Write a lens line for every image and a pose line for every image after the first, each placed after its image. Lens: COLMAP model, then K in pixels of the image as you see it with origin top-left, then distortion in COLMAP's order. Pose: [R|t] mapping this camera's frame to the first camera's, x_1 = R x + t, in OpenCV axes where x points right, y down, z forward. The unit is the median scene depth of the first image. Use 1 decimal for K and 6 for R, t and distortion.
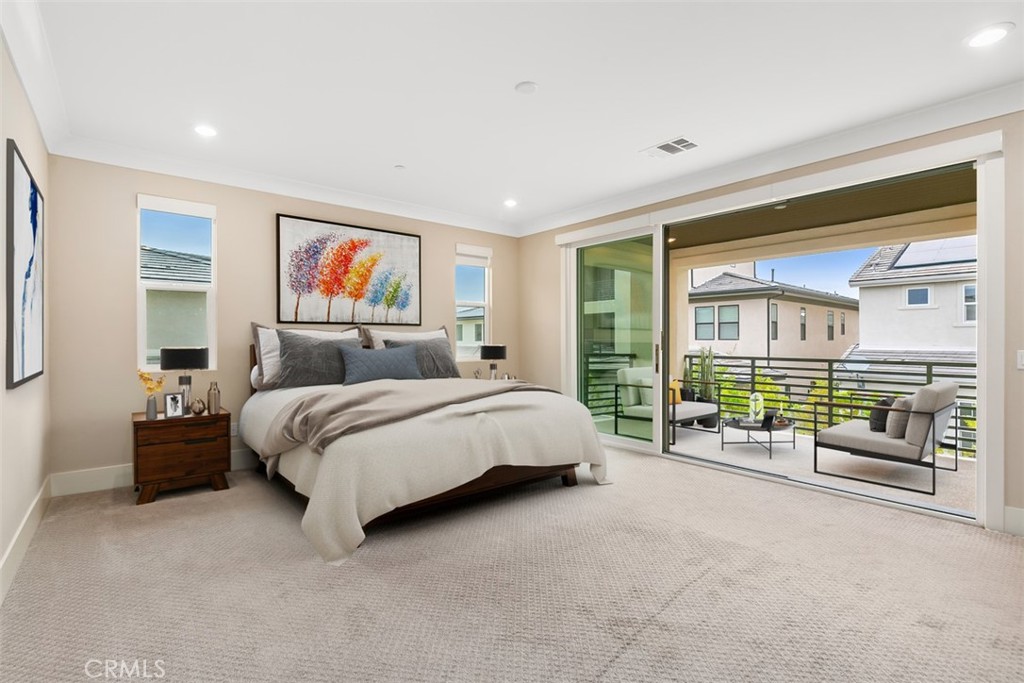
lens RADIAL K [[475.4, 0, 519.6], [0, 475.4, 337.6], [0, 0, 1]] dist [-0.012959, 0.000925]
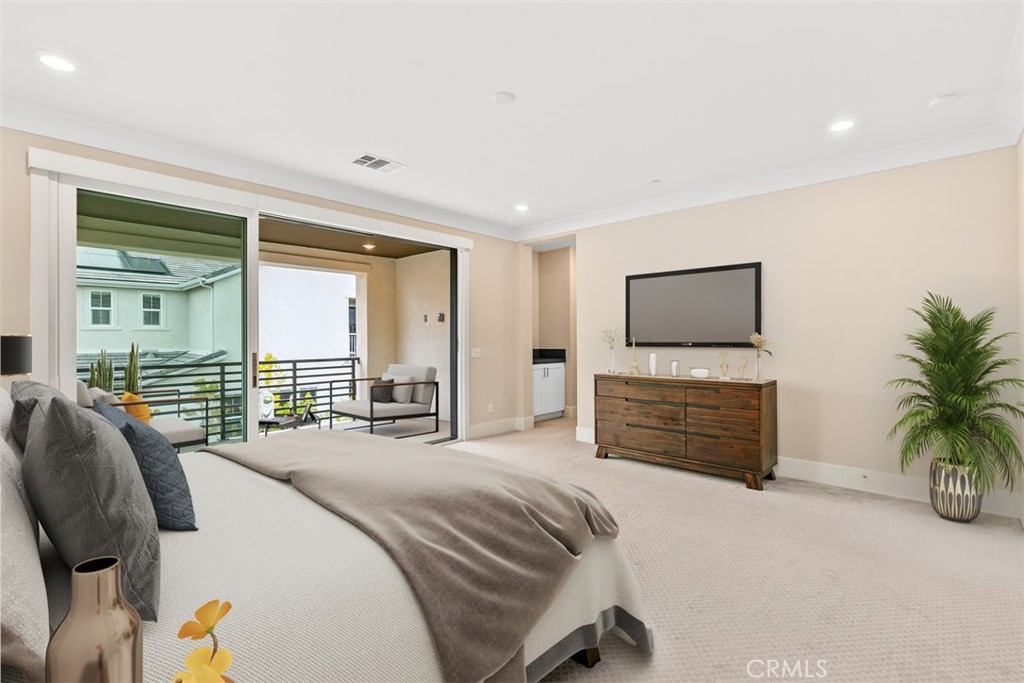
lens RADIAL K [[459.6, 0, 519.9], [0, 459.6, 340.8], [0, 0, 1]] dist [0.002799, 0.000449]
pose [[-0.109685, -0.002384, 0.993964, -0.532620], [0.002192, 0.999994, 0.002640, -0.003681], [-0.993964, 0.002468, -0.109679, 0.571125]]
